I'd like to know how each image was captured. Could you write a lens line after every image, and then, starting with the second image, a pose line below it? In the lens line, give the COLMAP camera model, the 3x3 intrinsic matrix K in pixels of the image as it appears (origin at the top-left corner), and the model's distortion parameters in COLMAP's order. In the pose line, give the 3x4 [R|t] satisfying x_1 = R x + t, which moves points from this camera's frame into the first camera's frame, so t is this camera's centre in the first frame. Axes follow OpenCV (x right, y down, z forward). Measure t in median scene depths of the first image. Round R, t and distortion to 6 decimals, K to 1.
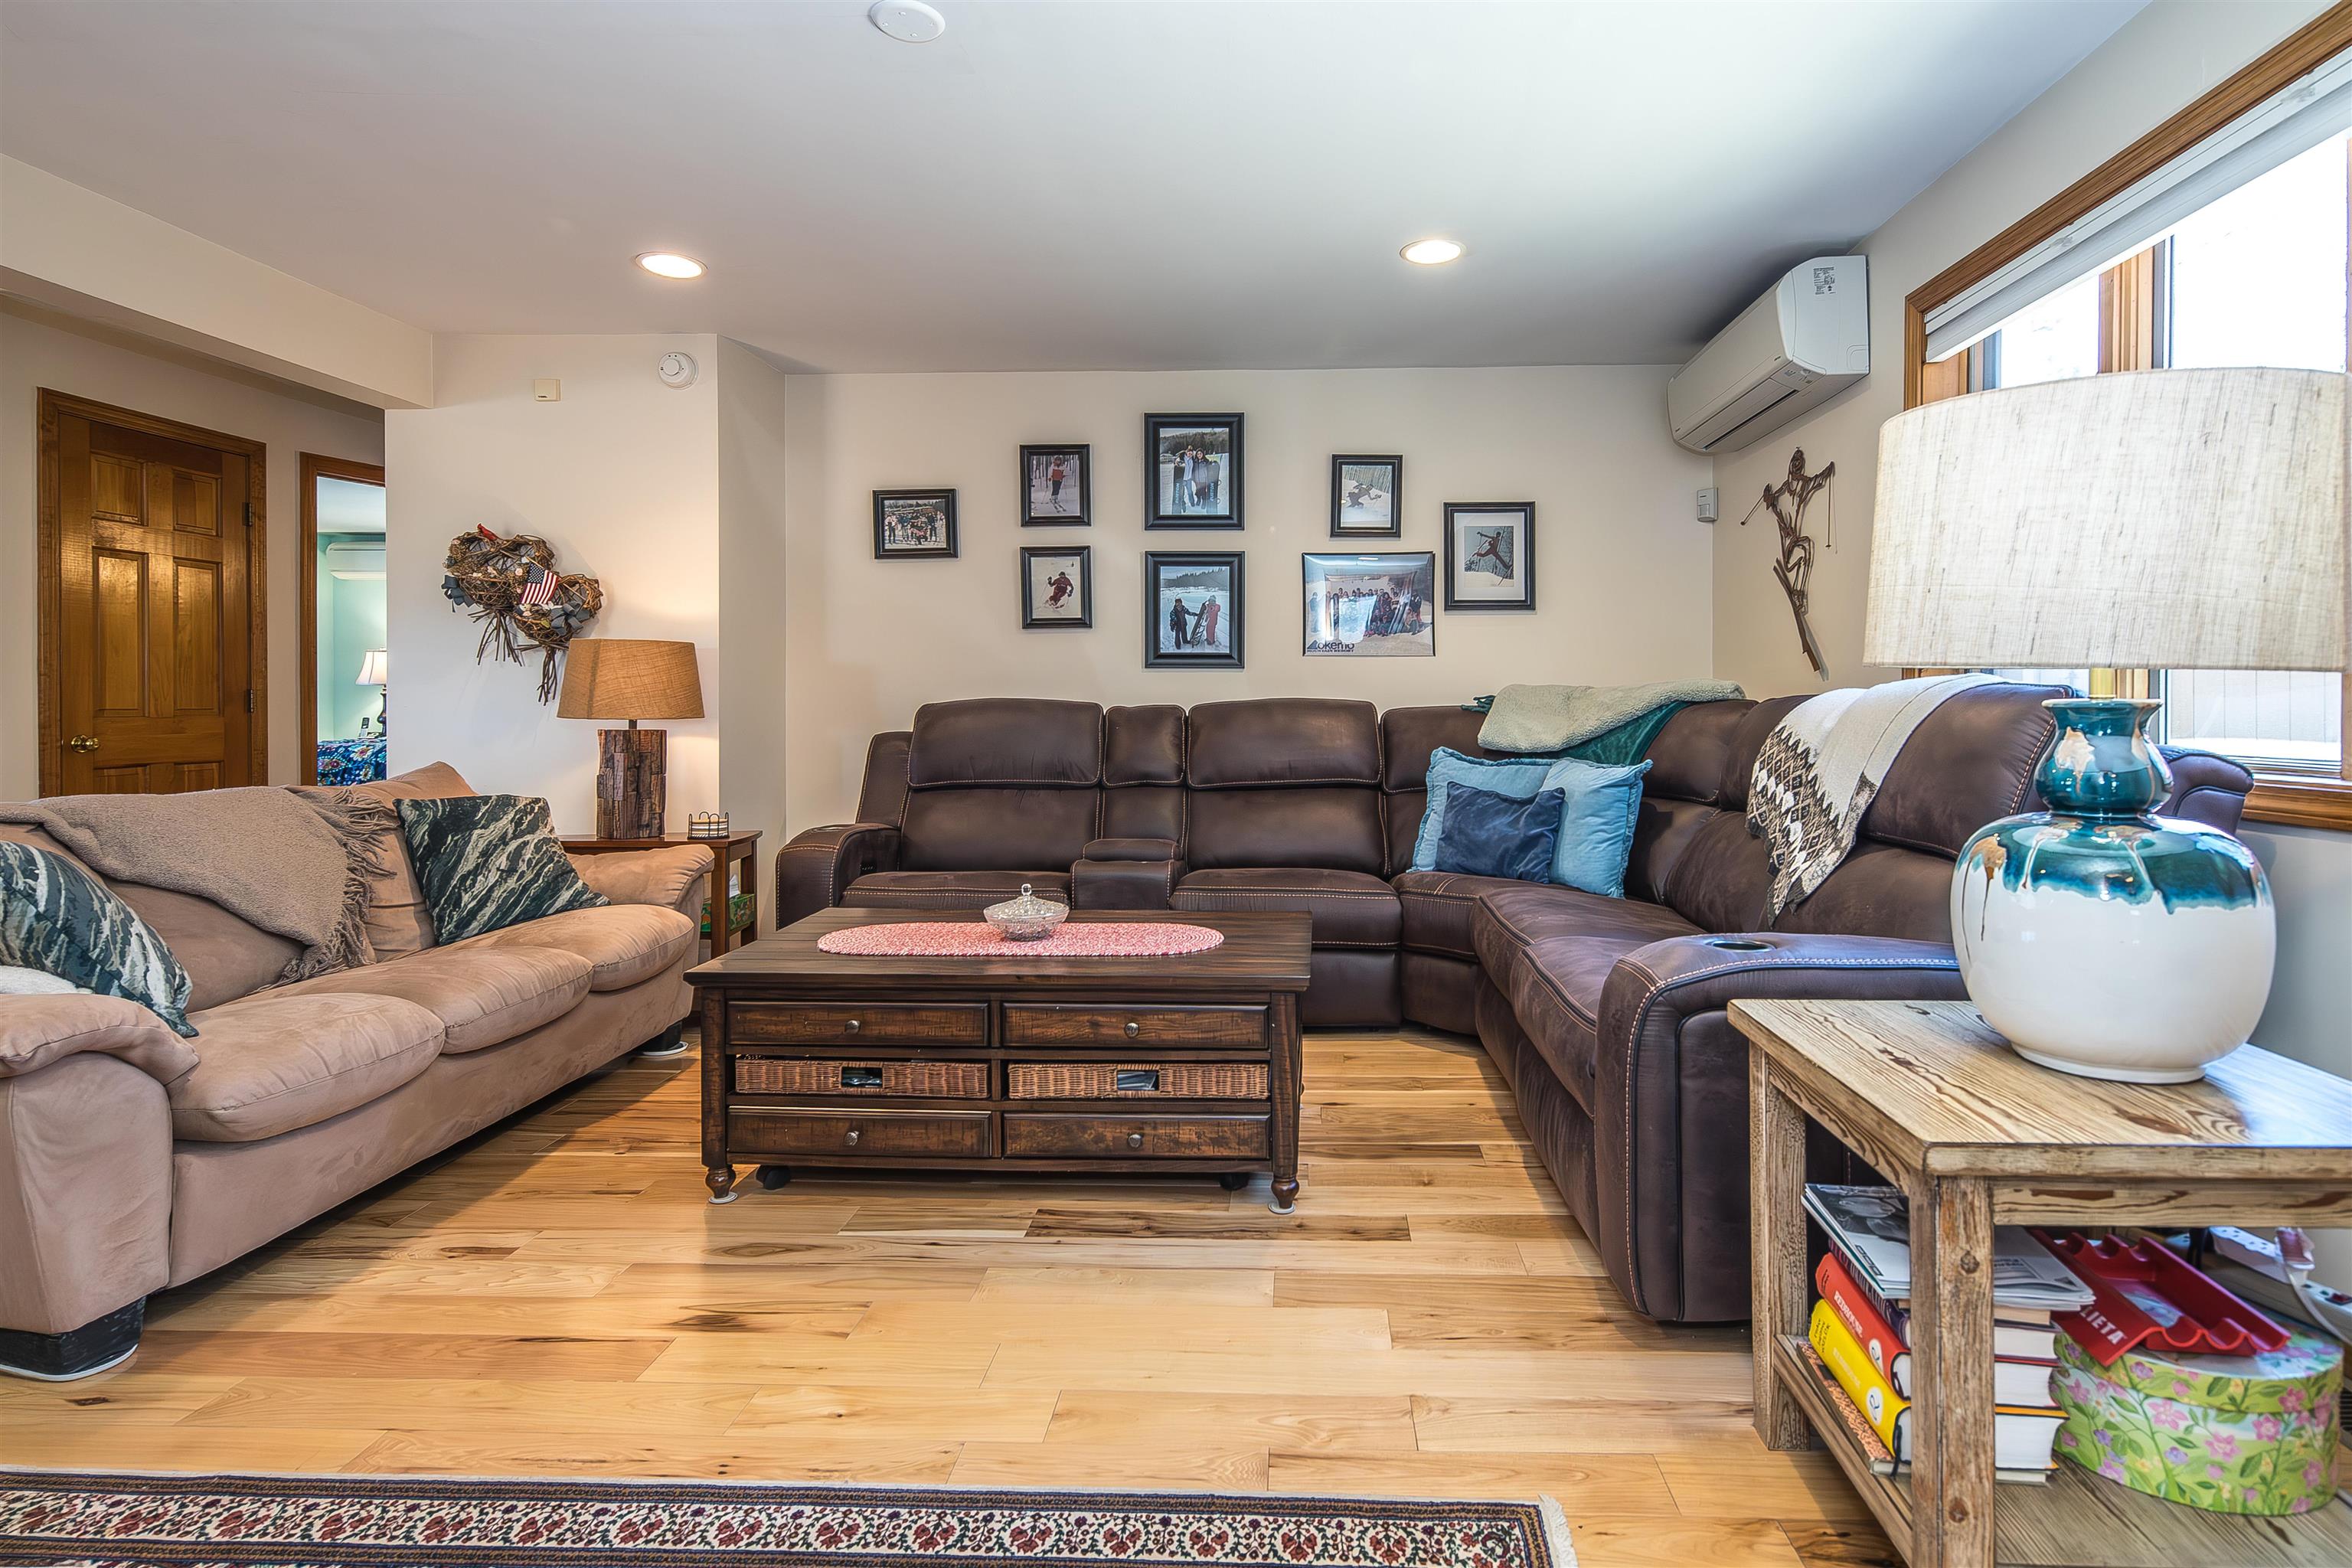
lens RADIAL K [[1149.0, 0, 1282.4], [0, 1149.0, 715.0], [0, 0, 1]] dist [0.000447, 0.000848]
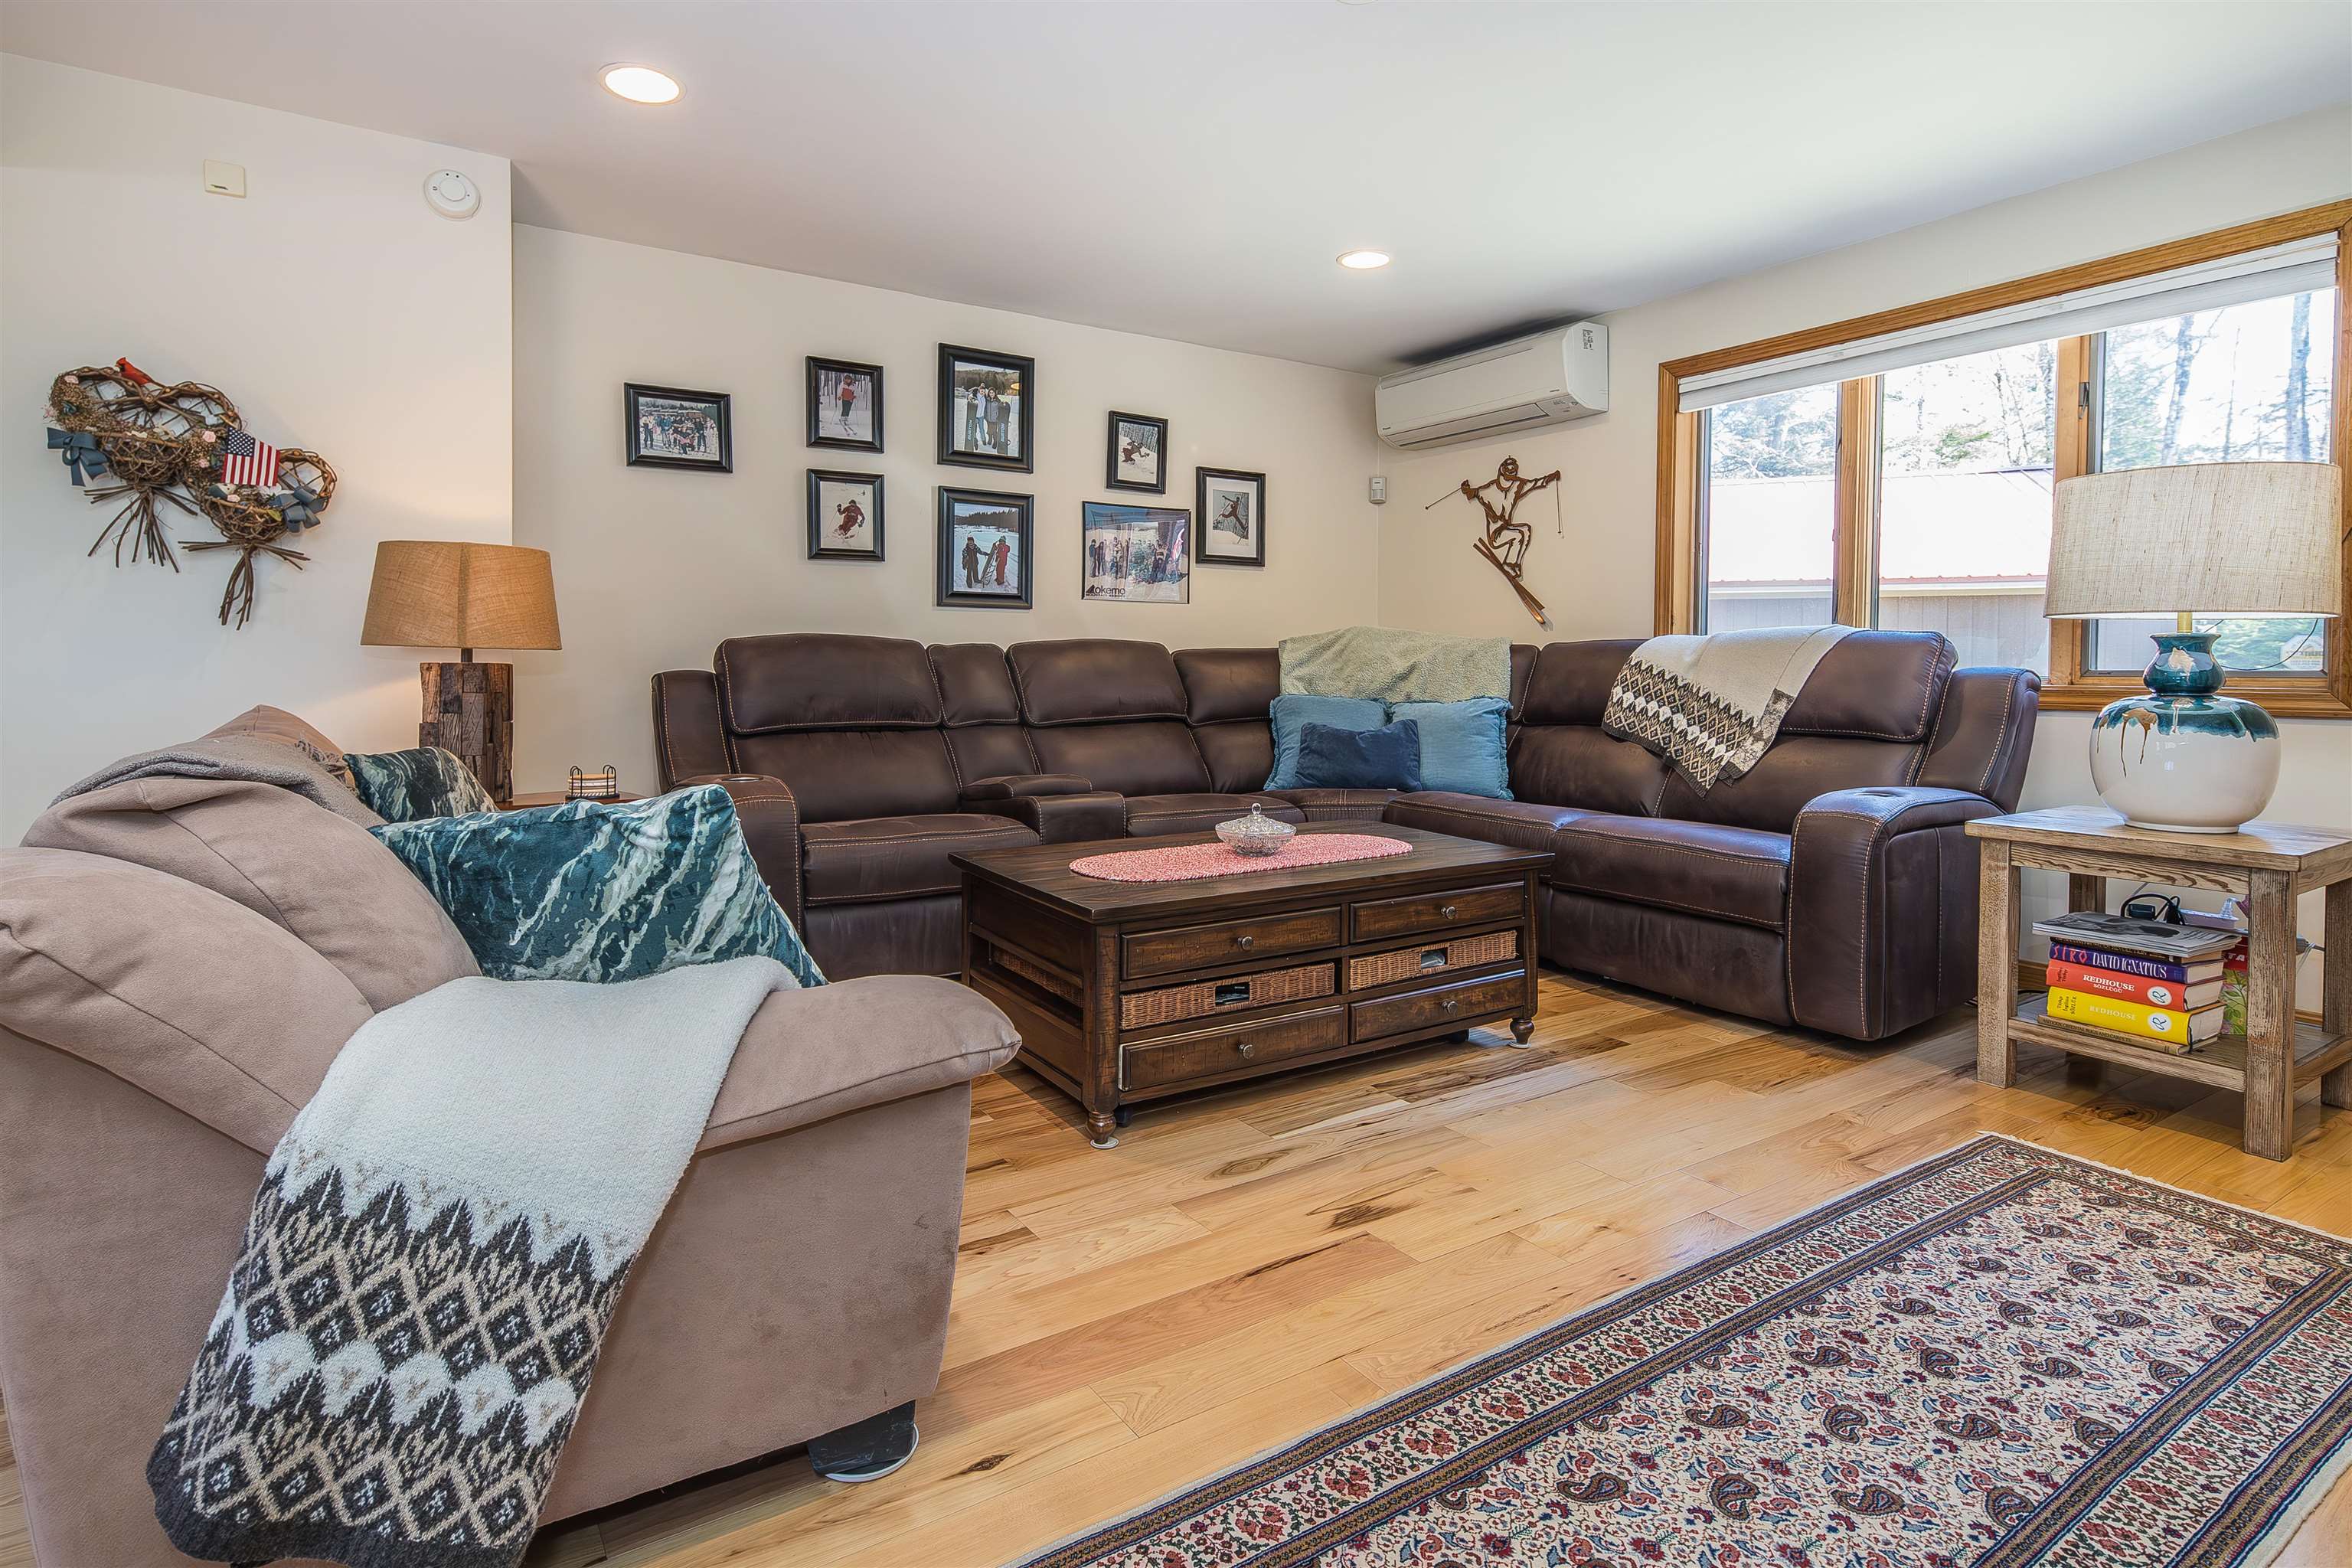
lens RADIAL K [[1128.1, 0, 1150.3], [0, 1128.1, 685.5], [0, 0, 1]] dist [0.001393, -0.000613]
pose [[0.839591, -0.005528, 0.543191, -0.507818], [-0.001769, 0.999915, 0.012910, 0.014417], [-0.543216, -0.011800, 0.839510, 0.103692]]
